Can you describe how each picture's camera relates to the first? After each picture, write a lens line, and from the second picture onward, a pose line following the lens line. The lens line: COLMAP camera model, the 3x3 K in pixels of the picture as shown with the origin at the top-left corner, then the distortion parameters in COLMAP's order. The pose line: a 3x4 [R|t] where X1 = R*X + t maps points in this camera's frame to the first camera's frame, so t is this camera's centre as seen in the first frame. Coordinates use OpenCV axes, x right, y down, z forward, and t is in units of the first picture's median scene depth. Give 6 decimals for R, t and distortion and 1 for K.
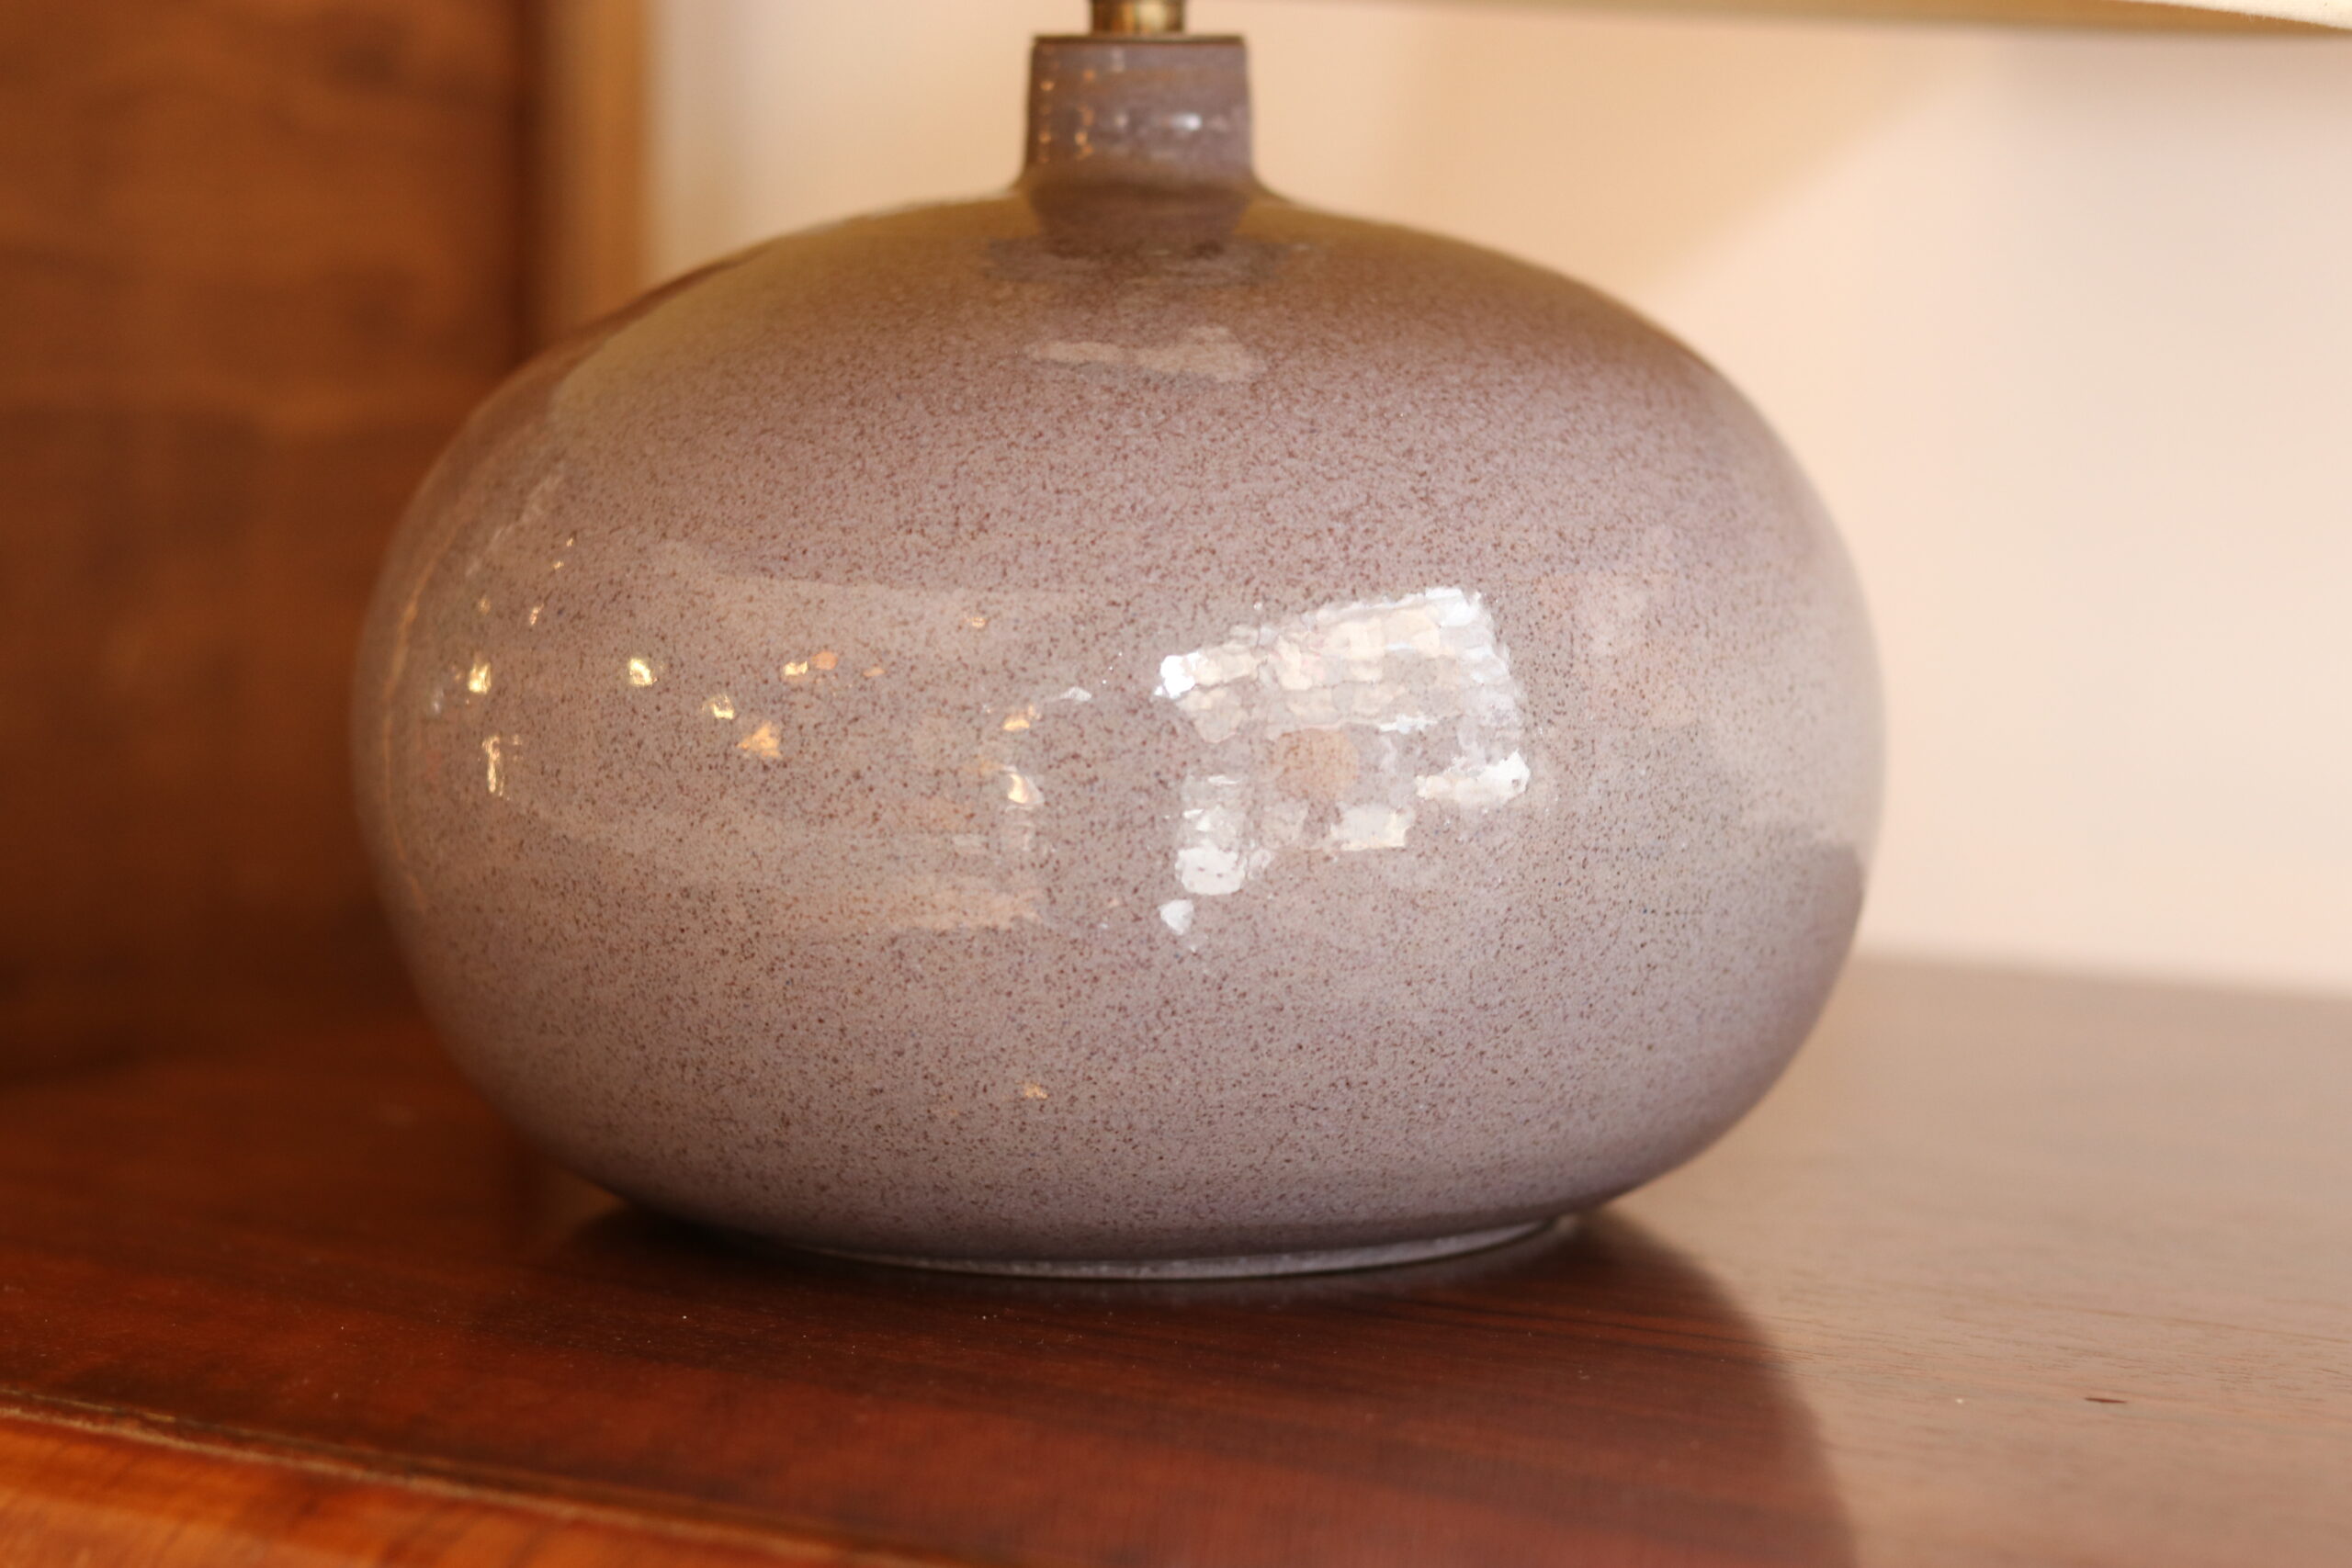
lens RADIAL K [[5797.4, 0, 1174.3], [0, 5797.4, 829.2], [0, 0, 1]] dist [-0.112613, -0.270378]
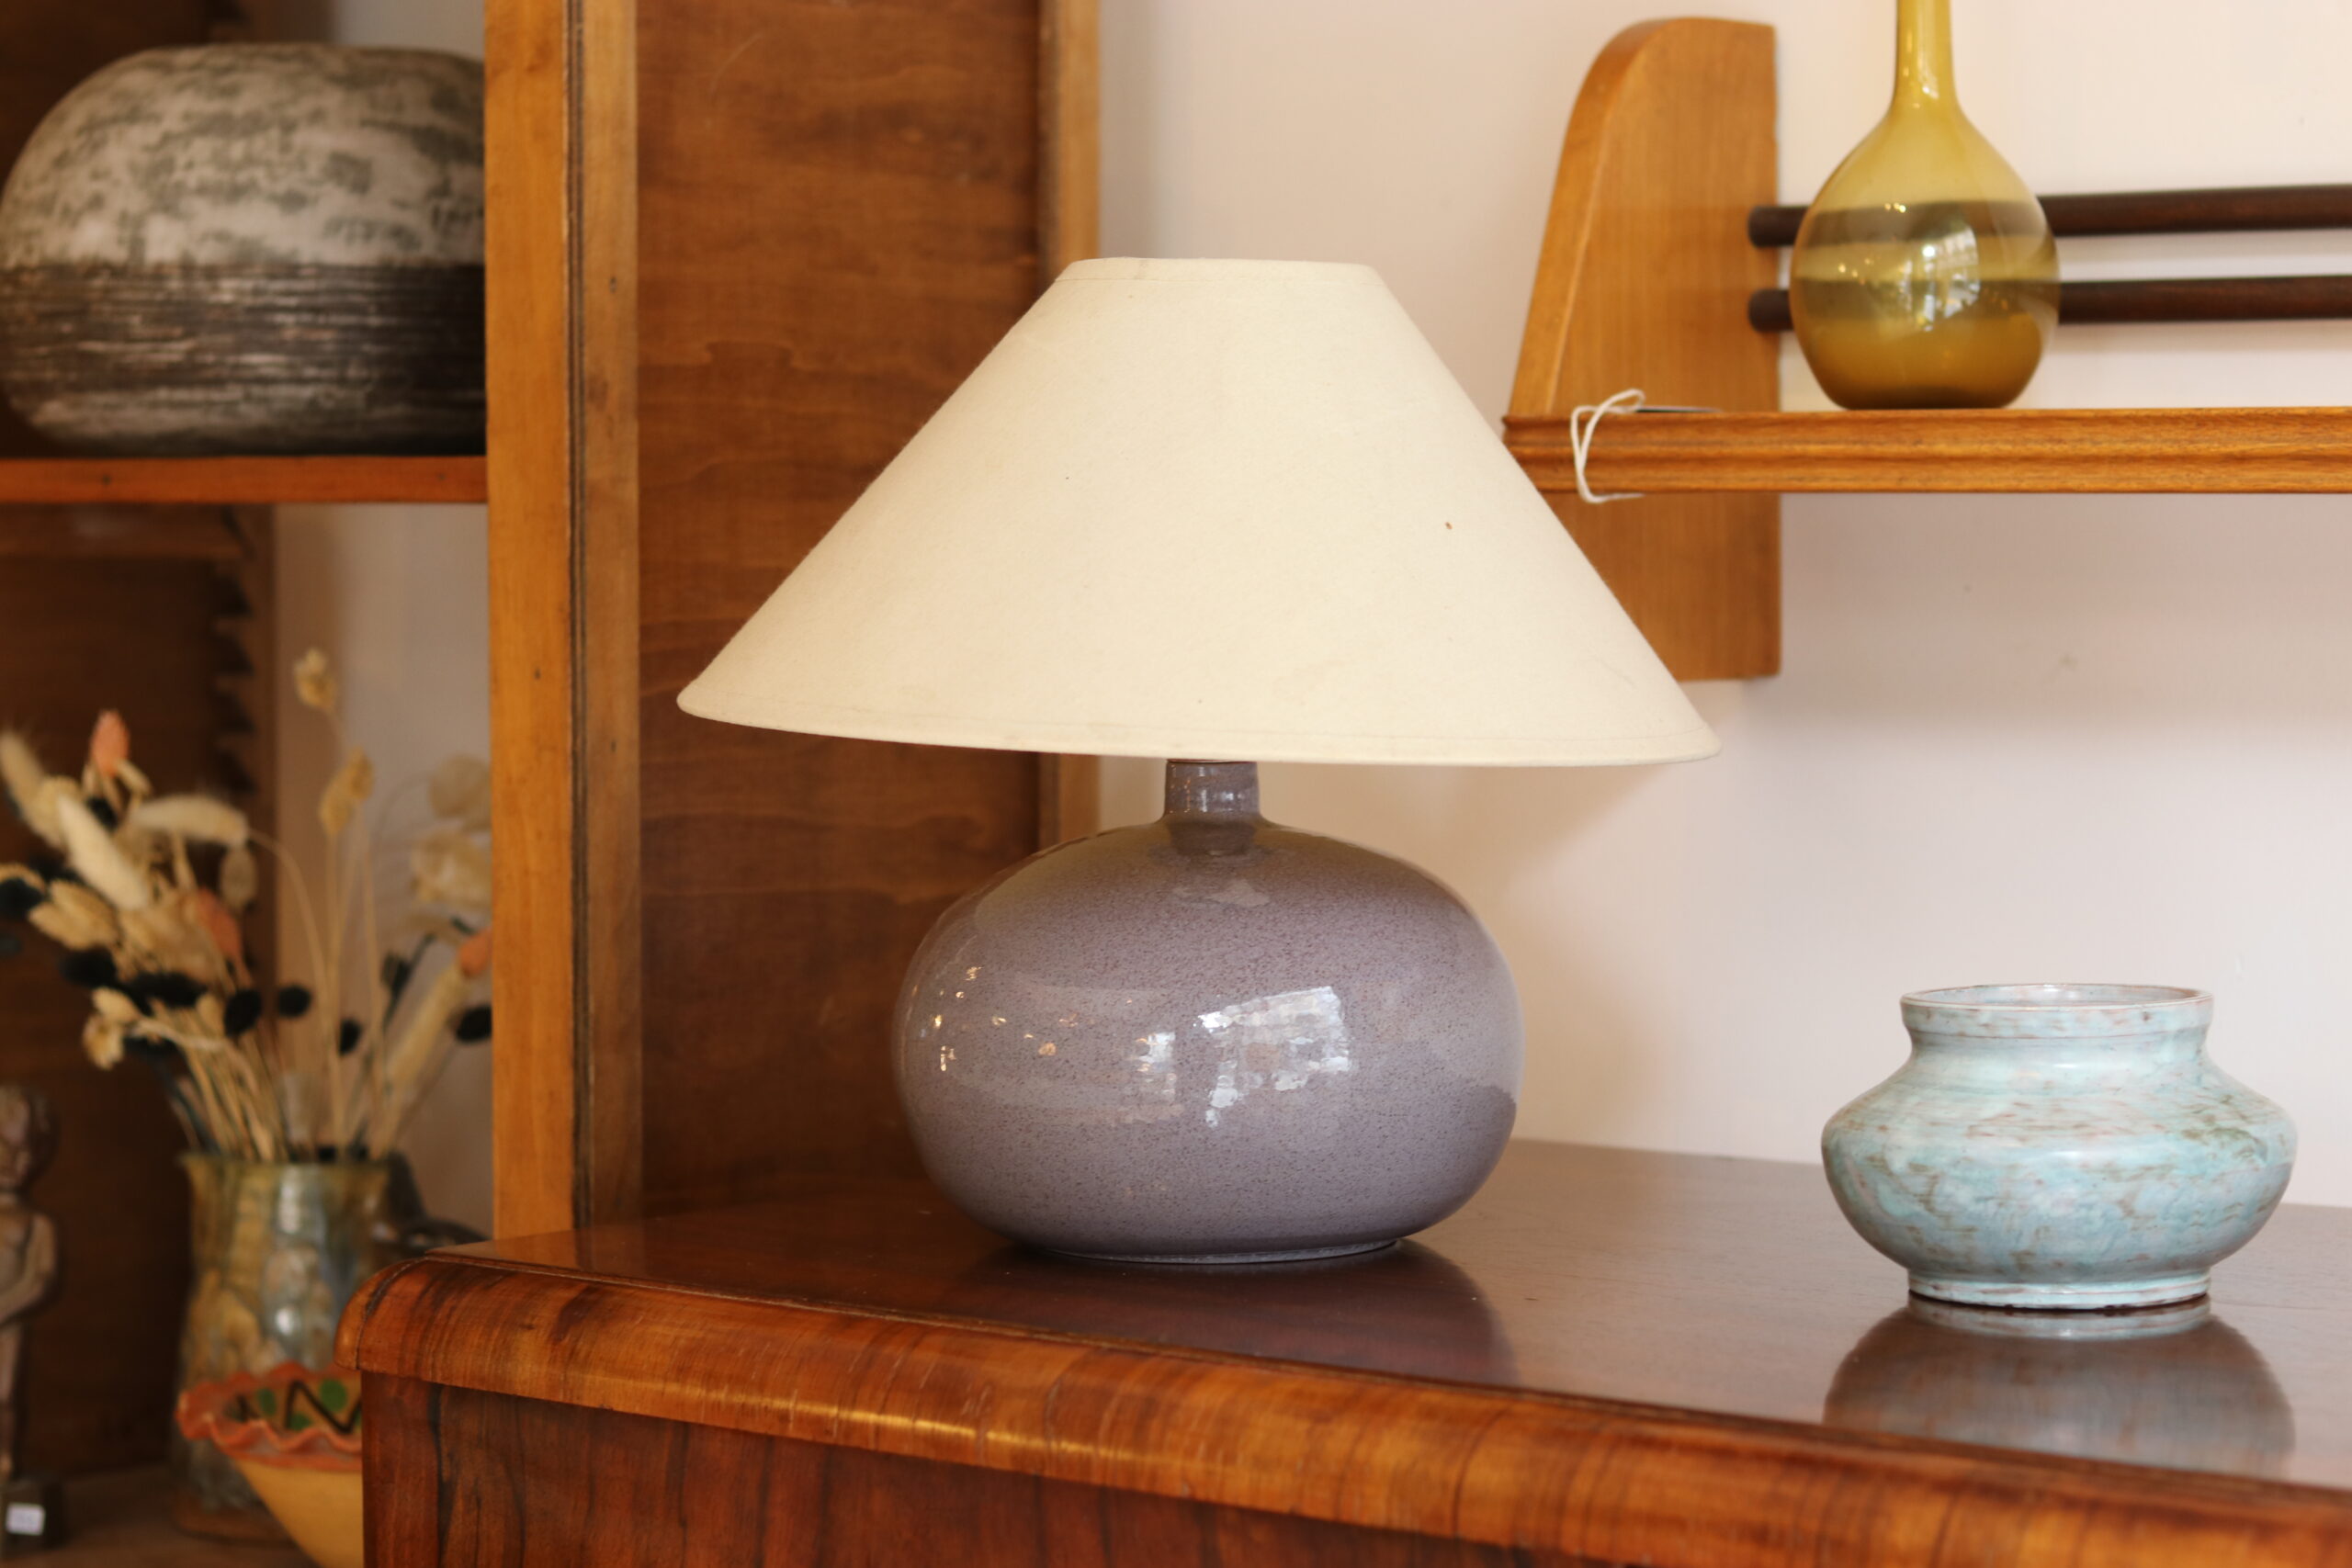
lens RADIAL K [[5578.8, 0, 1176.0], [0, 5578.8, 784.0], [0, 0, 1]] dist [-0.105236, -0.205121]
pose [[0.988918, -0.009244, -0.148172, 0.352882], [-0.000699, 0.997759, -0.066912, 0.032935], [0.148459, 0.066274, 0.986695, -1.423160]]
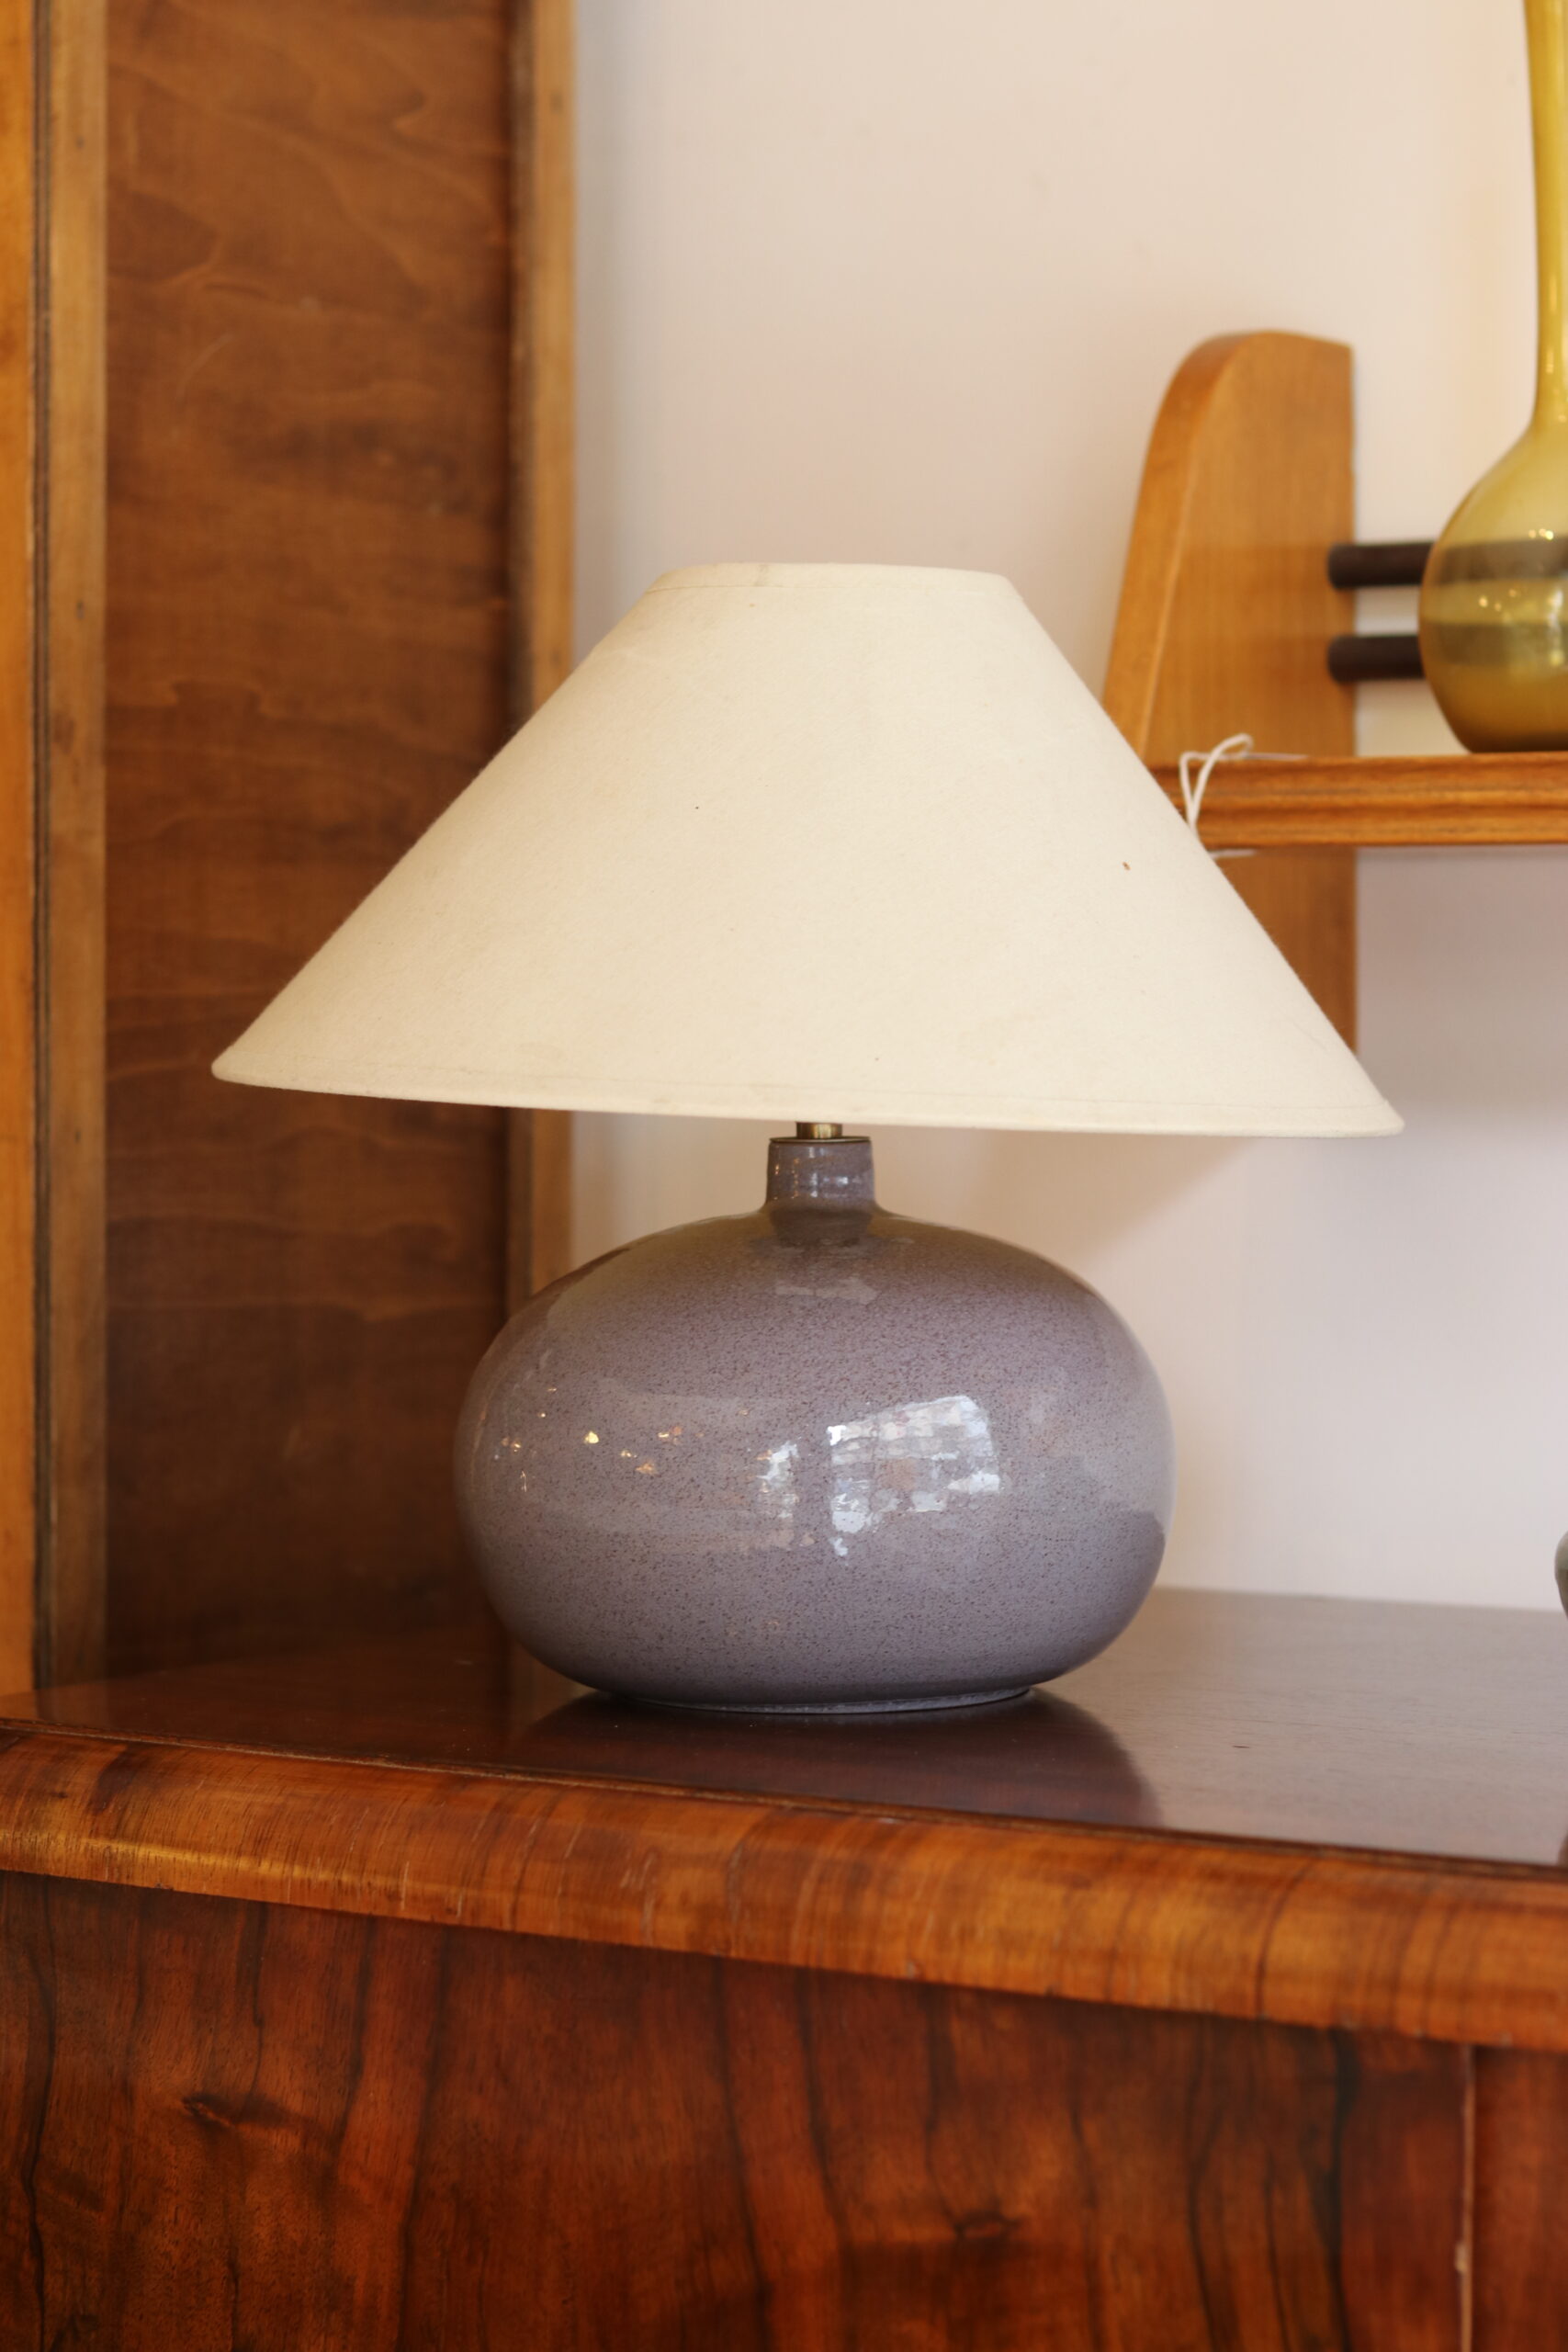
lens RADIAL K [[5578.8, 0, 784.0], [0, 5578.8, 1176.0], [0, 0, 1]] dist [-0.105236, -0.205121]
pose [[0.999316, -0.012397, -0.034843, 0.056319], [0.009360, 0.996250, -0.086012, 0.057824], [0.035778, 0.085627, 0.995685, -1.134479]]
